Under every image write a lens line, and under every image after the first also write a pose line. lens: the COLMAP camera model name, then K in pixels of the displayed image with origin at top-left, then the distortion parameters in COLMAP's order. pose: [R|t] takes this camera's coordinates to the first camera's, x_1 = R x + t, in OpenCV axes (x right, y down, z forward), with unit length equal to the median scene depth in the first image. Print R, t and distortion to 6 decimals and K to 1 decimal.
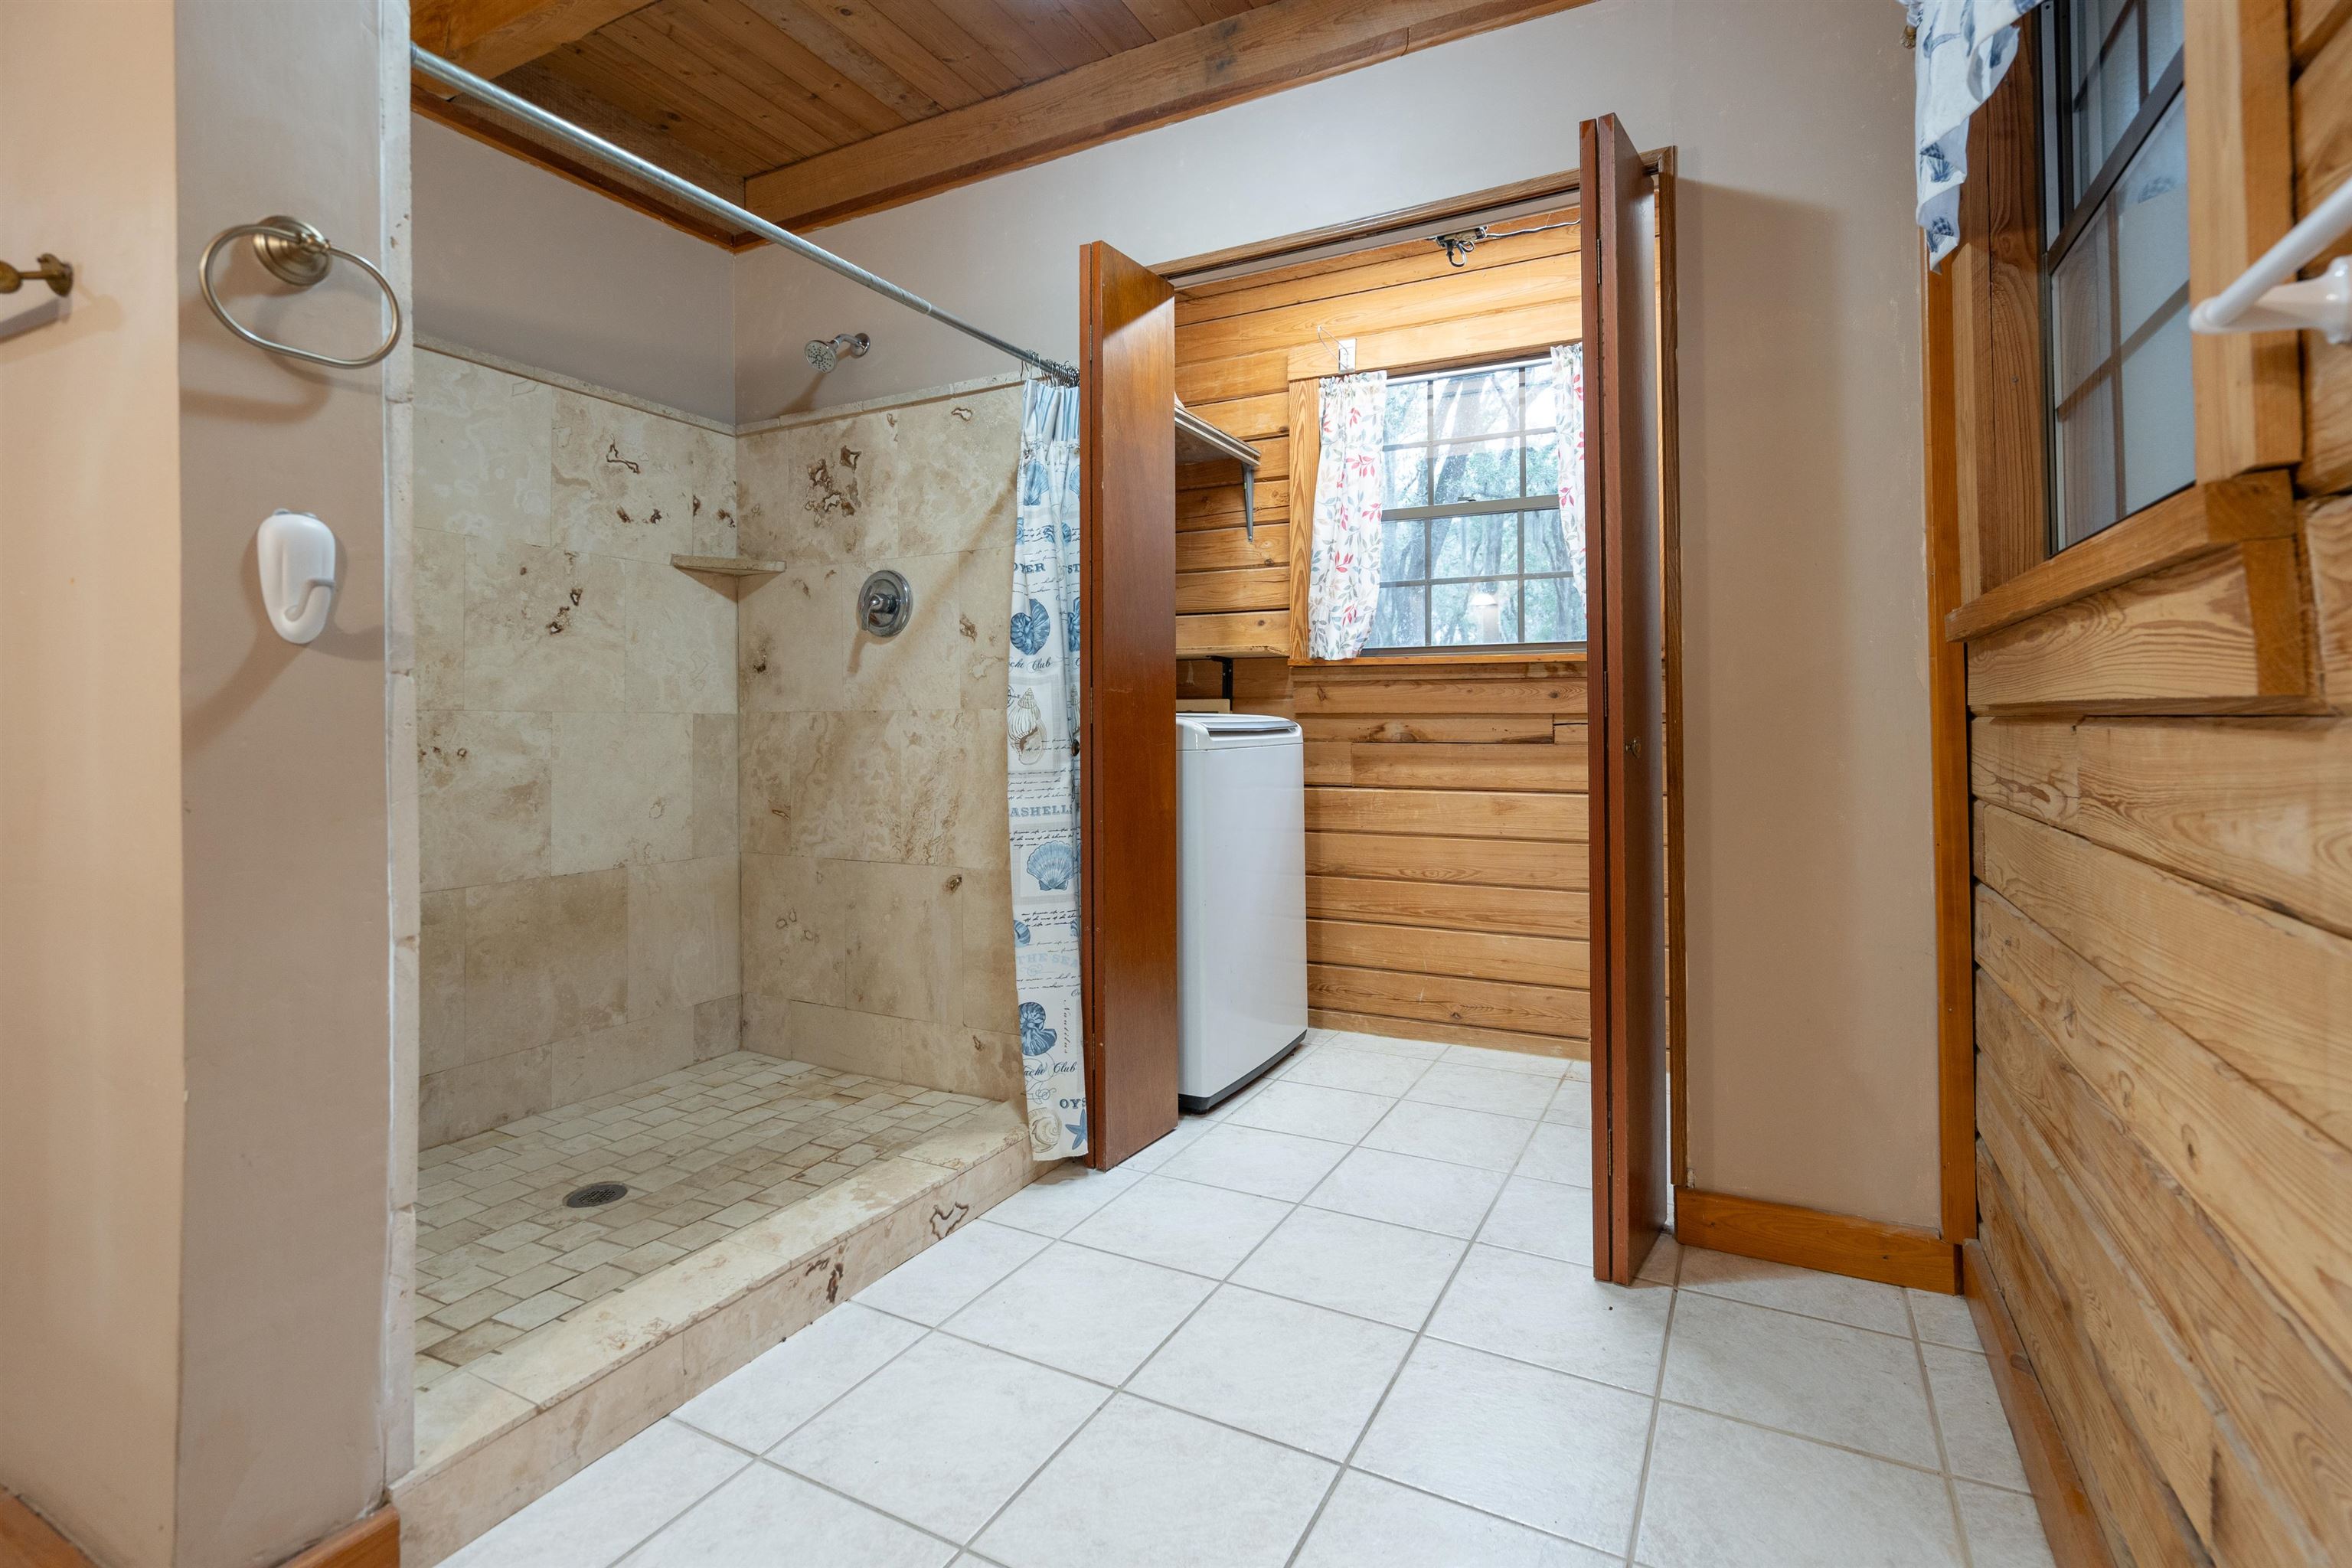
lens RADIAL K [[1097.7, 0, 1175.2], [0, 1097.7, 690.2], [0, 0, 1]] dist [-0.000306, 0.000120]
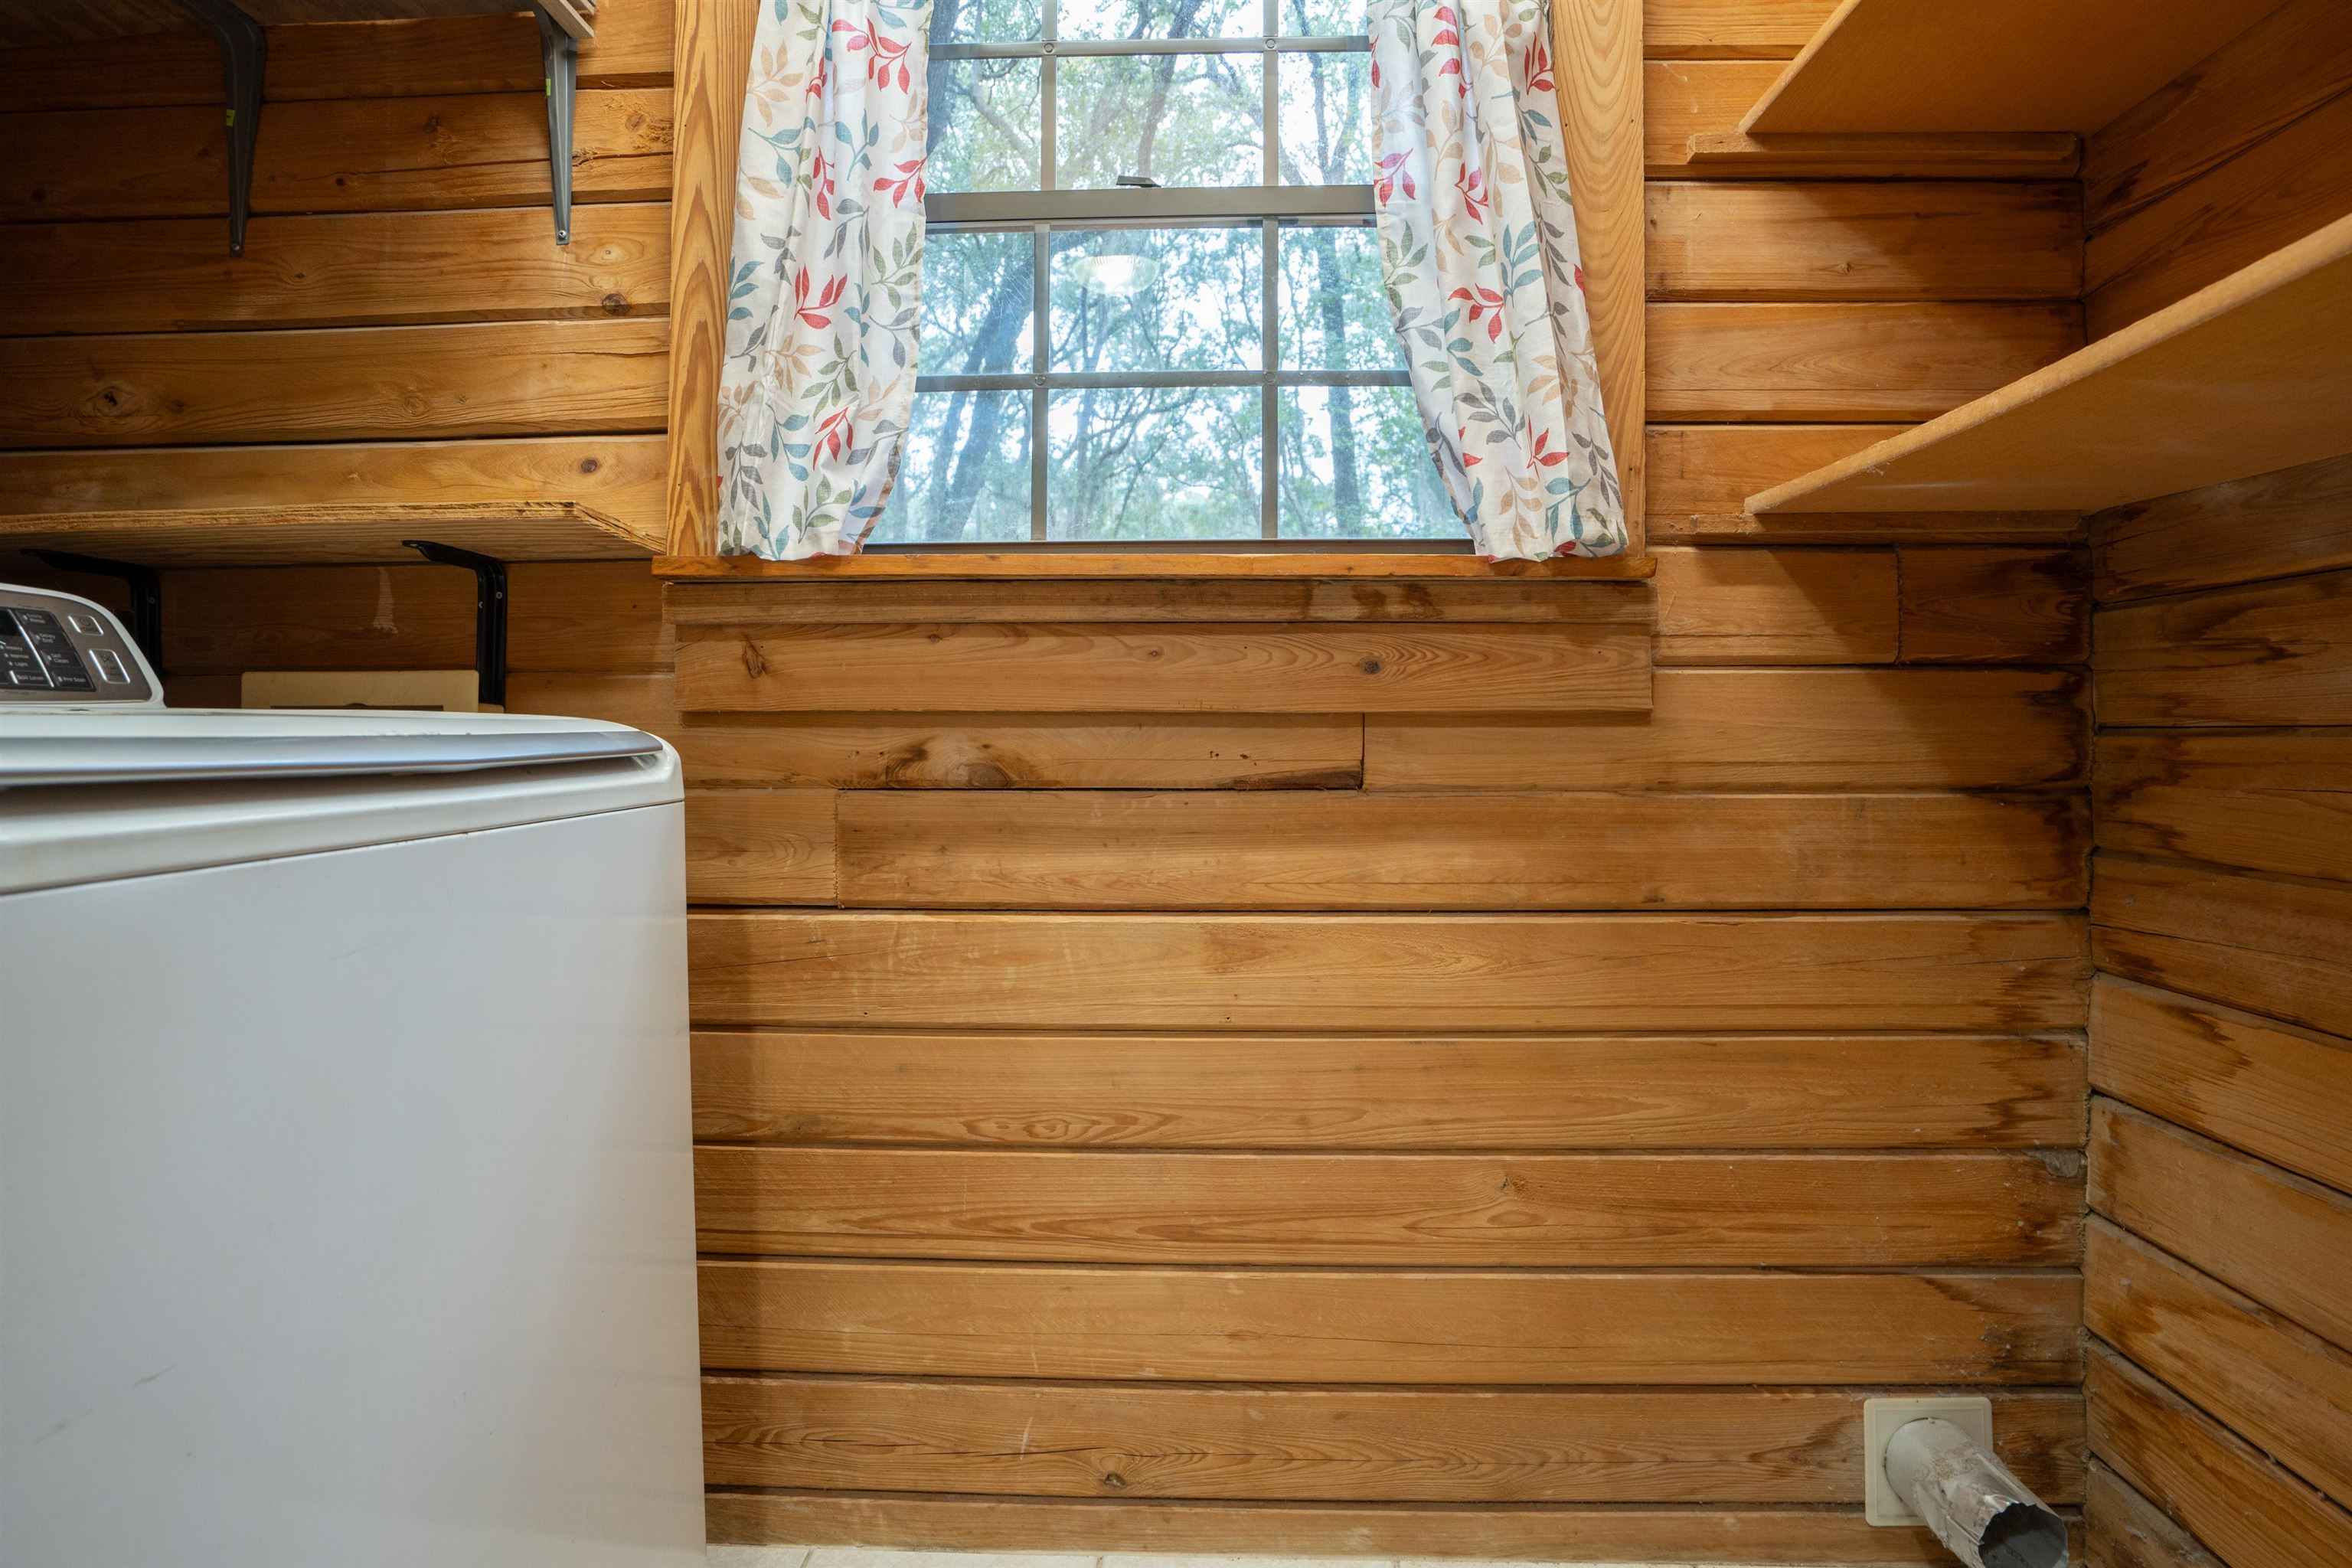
lens RADIAL K [[1079.0, 0, 1180.8], [0, 1079.0, 739.9], [0, 0, 1]] dist [-0.048836, 0.000719]
pose [[0.897664, 0.000616, 0.440681, 0.105862], [-0.012141, 0.999654, 0.023334, 0.020674], [-0.440514, -0.026296, 0.897361, 0.627946]]
